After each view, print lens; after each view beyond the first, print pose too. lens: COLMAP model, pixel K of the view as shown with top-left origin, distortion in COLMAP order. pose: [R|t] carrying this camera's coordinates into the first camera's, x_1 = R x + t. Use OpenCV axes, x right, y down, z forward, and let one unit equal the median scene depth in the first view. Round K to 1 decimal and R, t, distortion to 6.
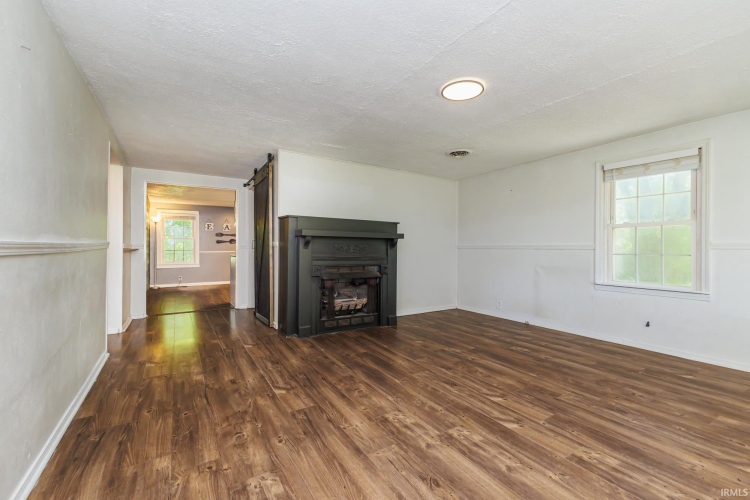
lens RADIAL K [[325.4, 0, 376.4], [0, 325.4, 246.2], [0, 0, 1]] dist [0.004064, 0.000282]
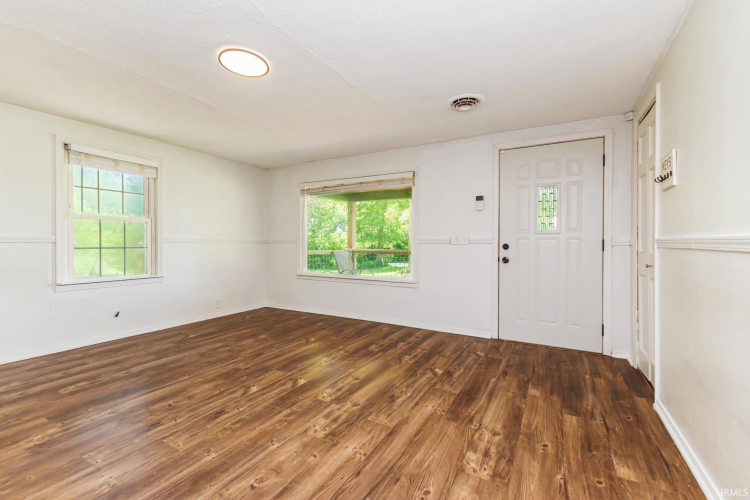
lens RADIAL K [[325.4, 0, 376.4], [0, 325.4, 246.2], [0, 0, 1]] dist [0.004064, 0.000282]
pose [[-0.488524, -0.011646, 0.872472, -0.690768], [-0.008414, 0.999927, 0.008636, 0.006750], [-0.872510, -0.003122, -0.488587, 1.135328]]
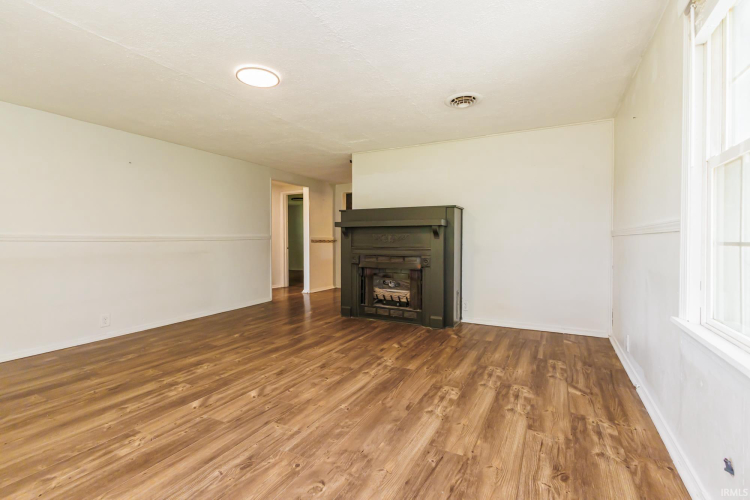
lens RADIAL K [[339.4, 0, 374.4], [0, 339.4, 241.6], [0, 0, 1]] dist [0.003684, 0.000550]
pose [[0.506034, -0.002252, -0.862510, 1.362902], [0.009336, 0.999952, 0.002866, 0.027378], [0.862463, -0.009503, 0.506031, 0.785636]]
